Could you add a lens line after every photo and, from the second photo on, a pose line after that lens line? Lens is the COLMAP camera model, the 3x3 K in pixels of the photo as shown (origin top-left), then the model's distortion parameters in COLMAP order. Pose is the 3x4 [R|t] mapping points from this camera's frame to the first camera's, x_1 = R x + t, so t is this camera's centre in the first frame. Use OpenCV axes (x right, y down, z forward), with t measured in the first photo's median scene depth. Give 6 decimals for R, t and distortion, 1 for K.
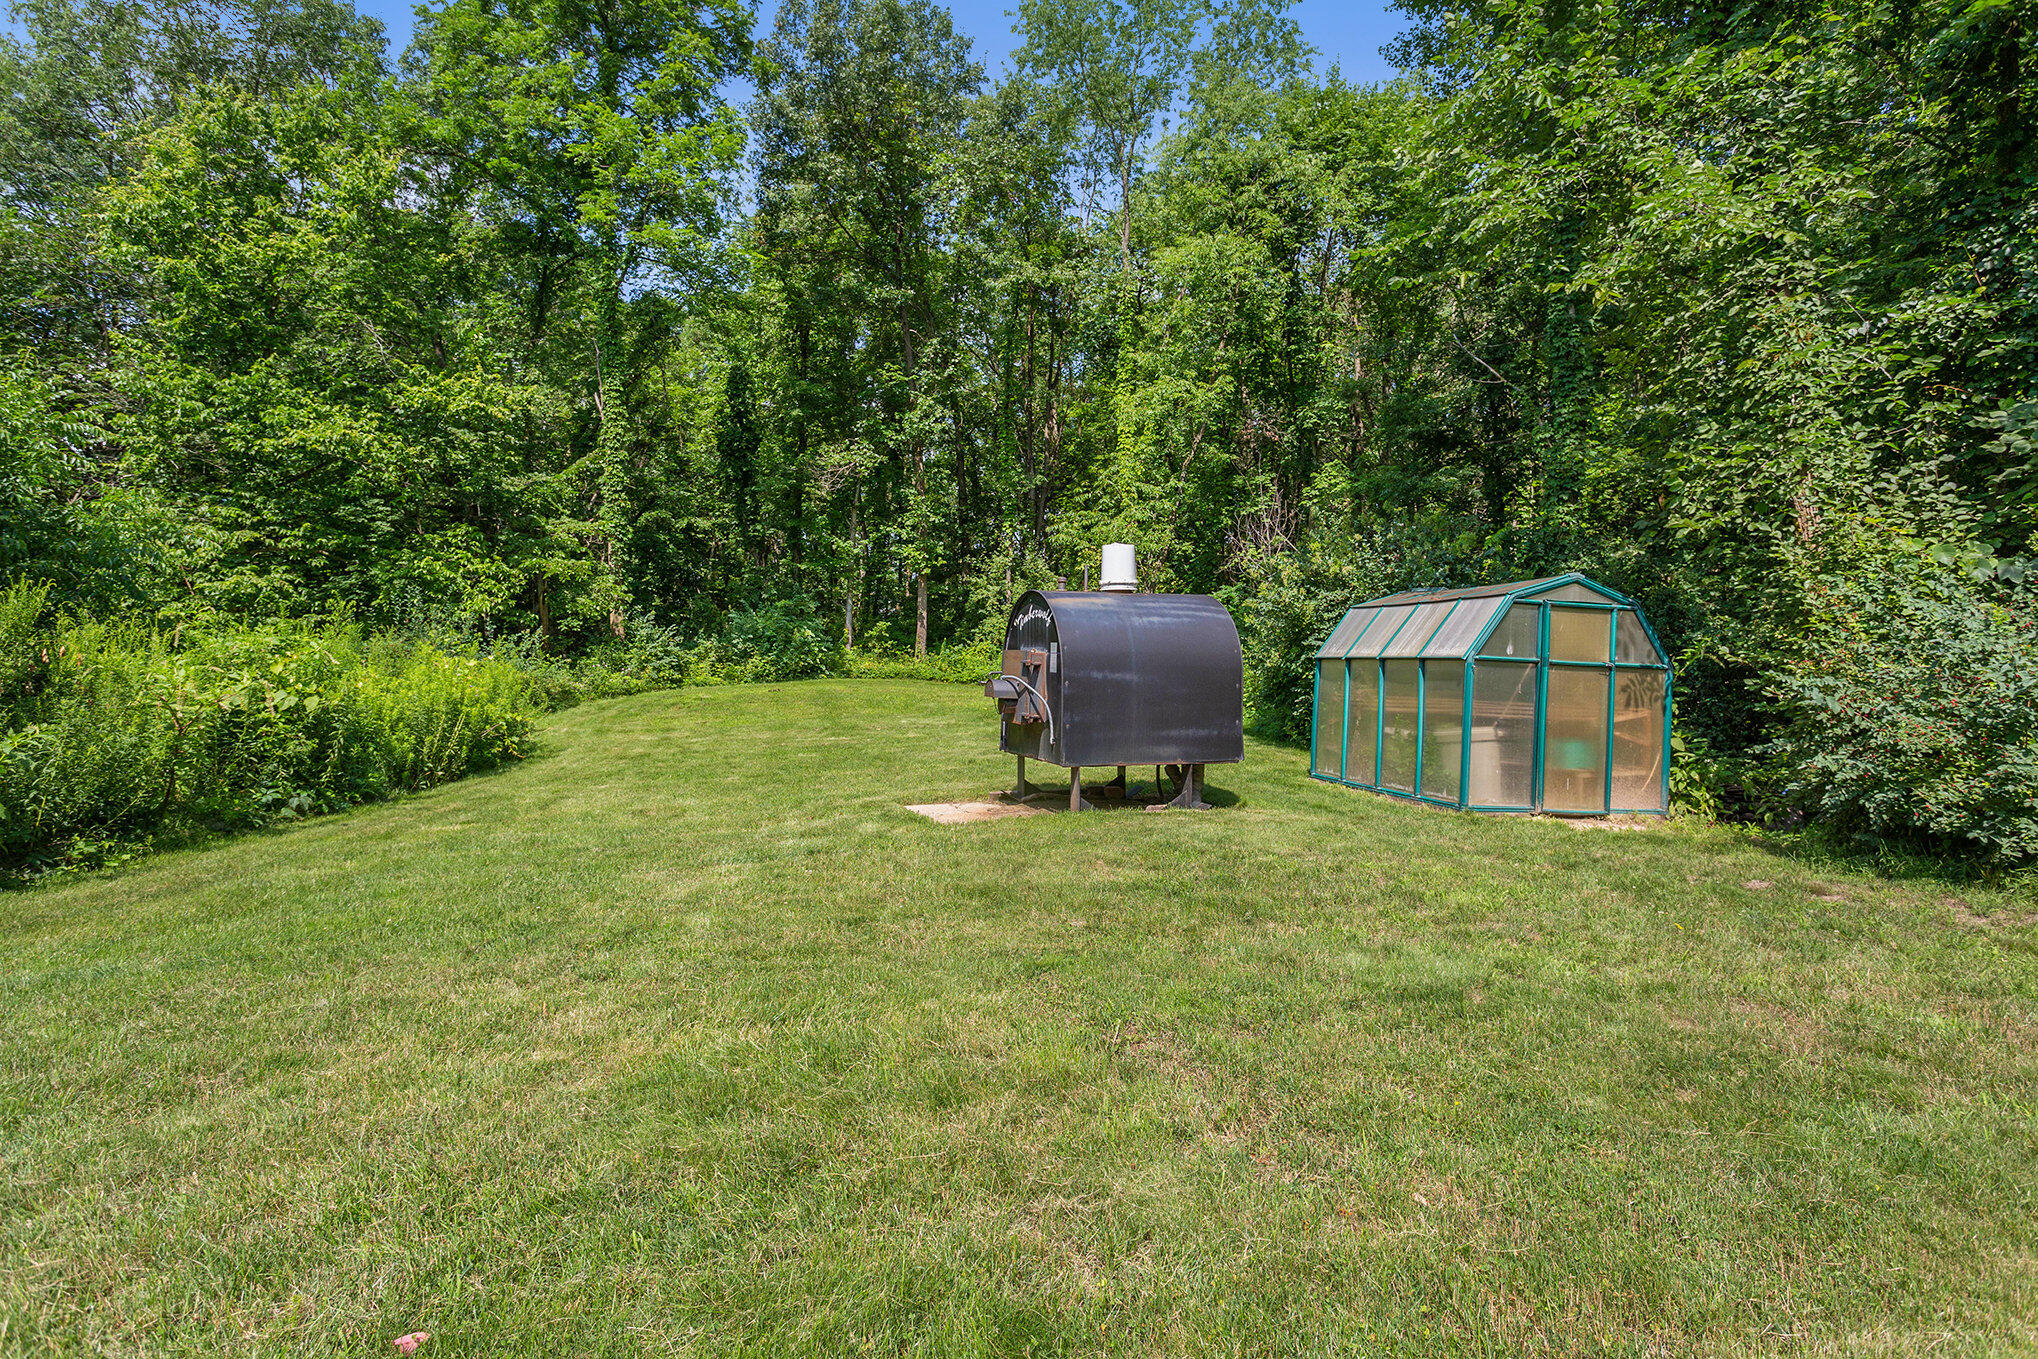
lens RADIAL K [[1086.1, 0, 1016.2], [0, 1086.1, 670.6], [0, 0, 1]] dist [0.005330, 0.001203]
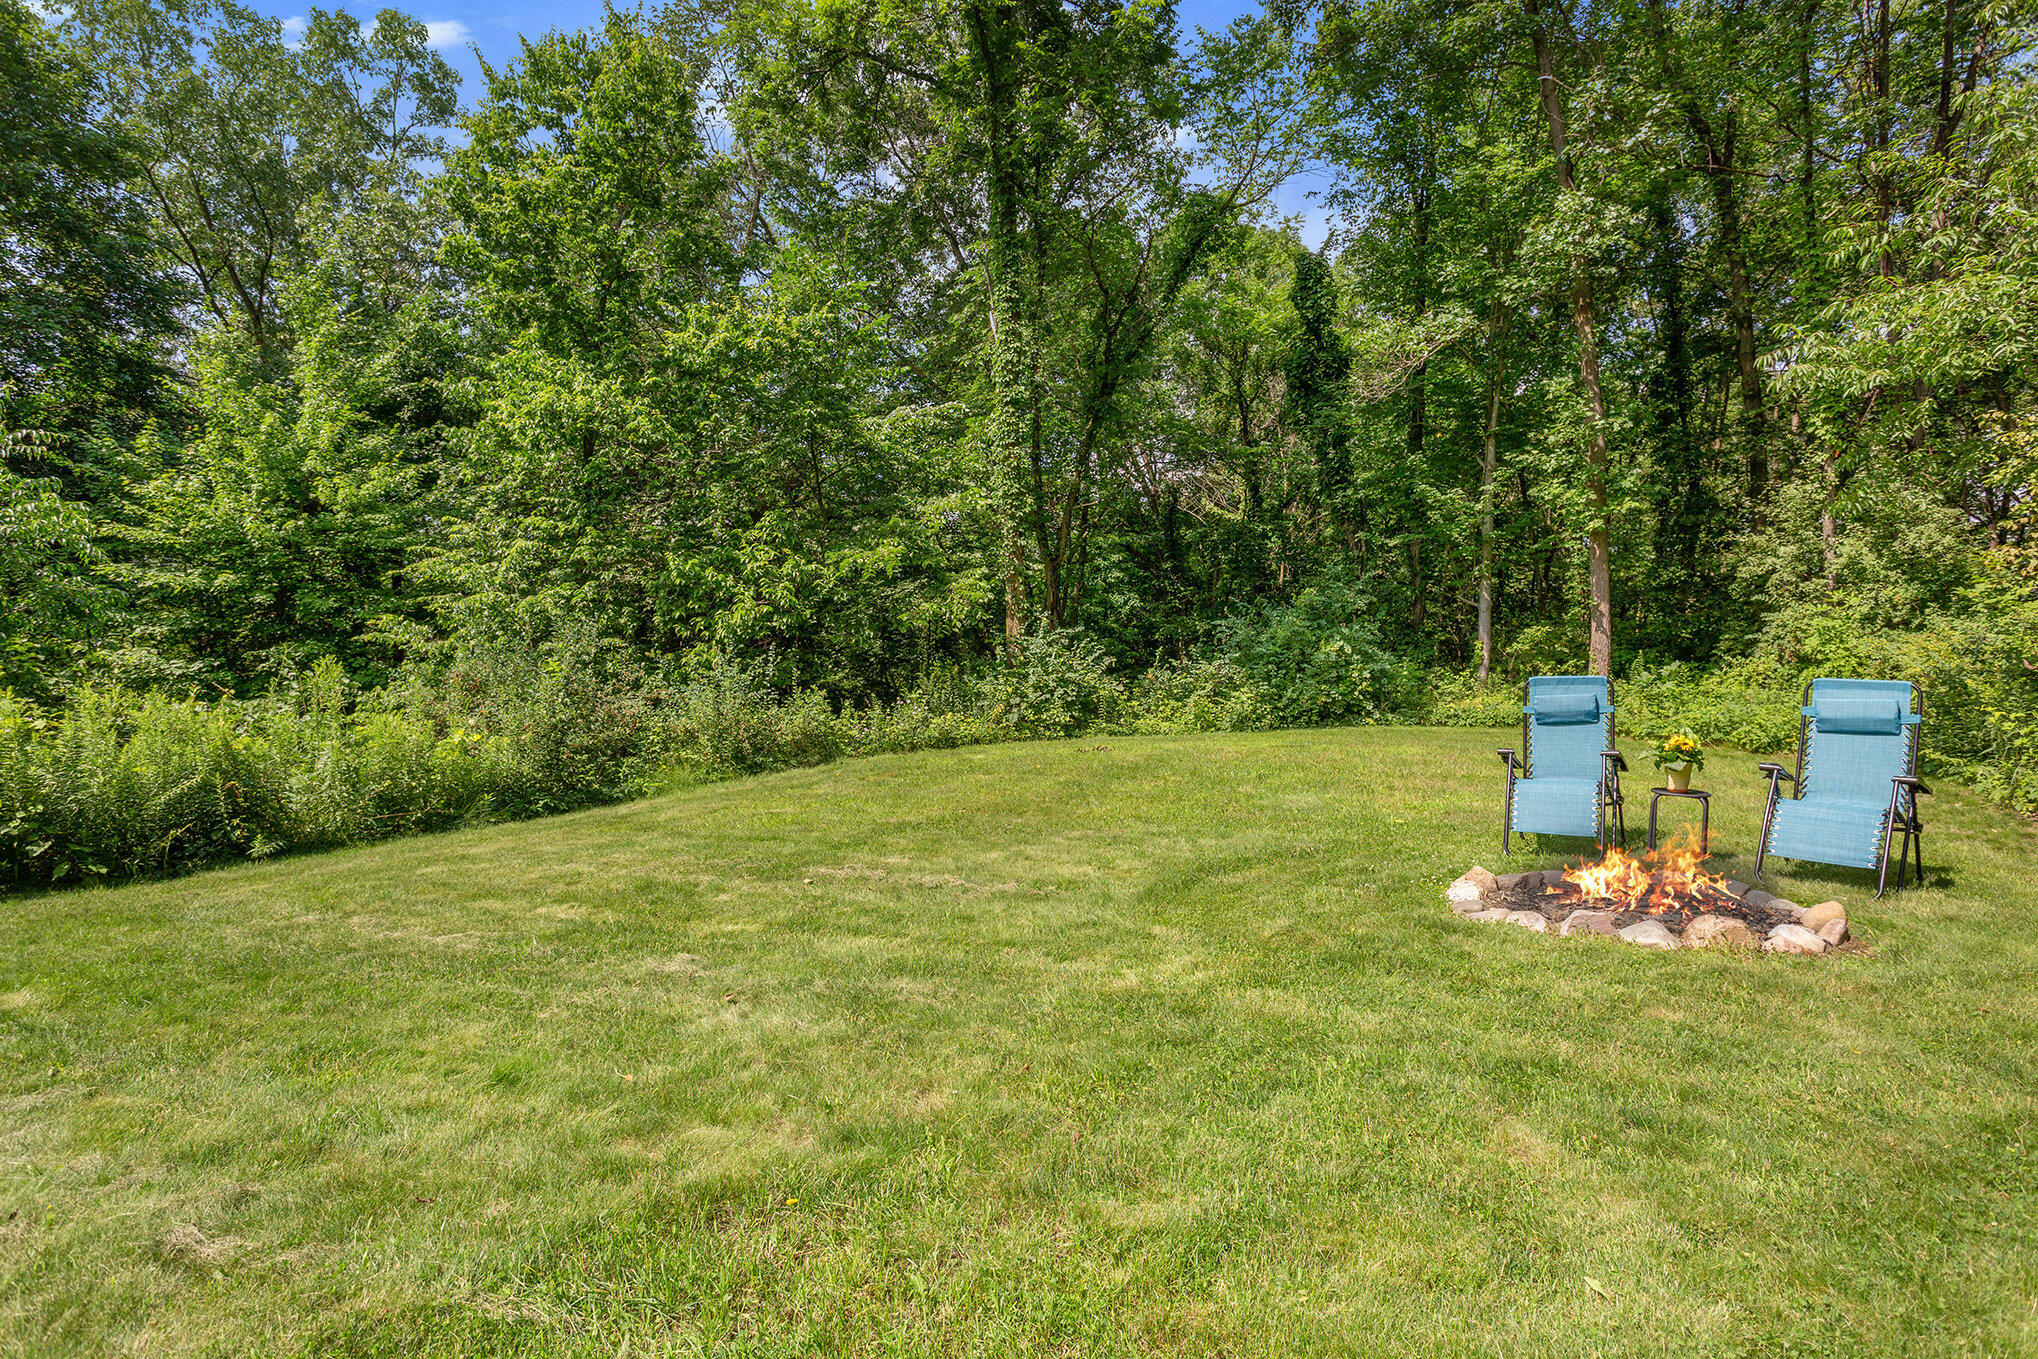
lens RADIAL K [[1086.1, 0, 1017.1], [0, 1086.1, 682.9], [0, 0, 1]] dist [0.005330, 0.001203]
pose [[0.696833, -0.008967, -0.717177, 0.103032], [-0.007092, 0.999787, -0.019391, -0.002801], [0.717198, 0.018598, 0.696621, 0.448257]]
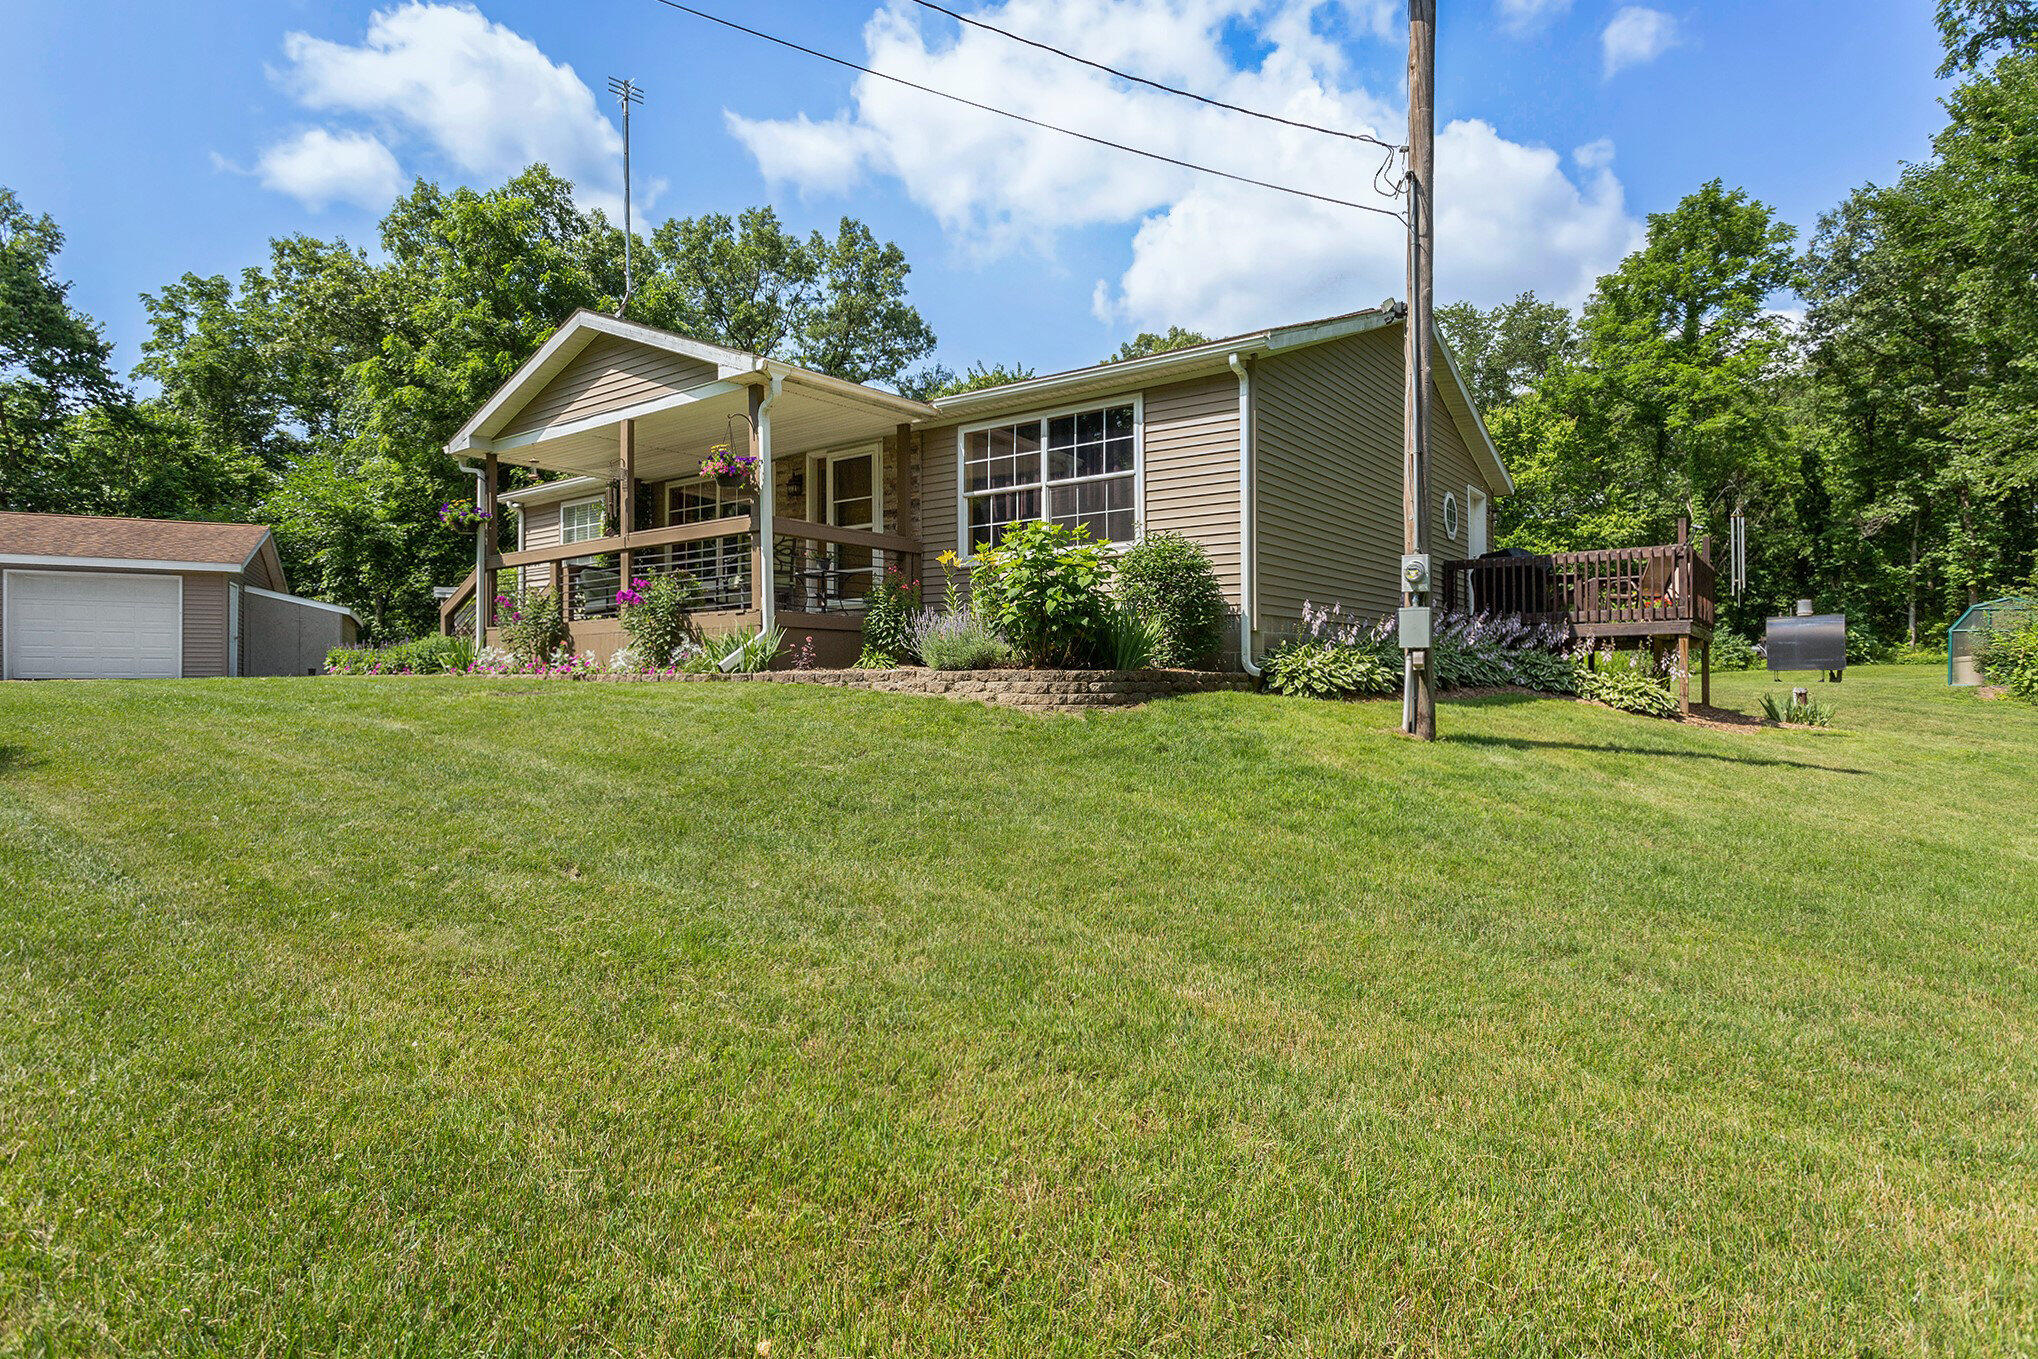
lens RADIAL K [[1086.1, 0, 1011.7], [0, 1086.1, 676.2], [0, 0, 1]] dist [0.005330, 0.001203]
pose [[0.538247, -0.017070, -0.842614, 0.418278], [0.006772, 0.999850, -0.015929, 0.036118], [0.842760, 0.002867, 0.538282, -0.719851]]
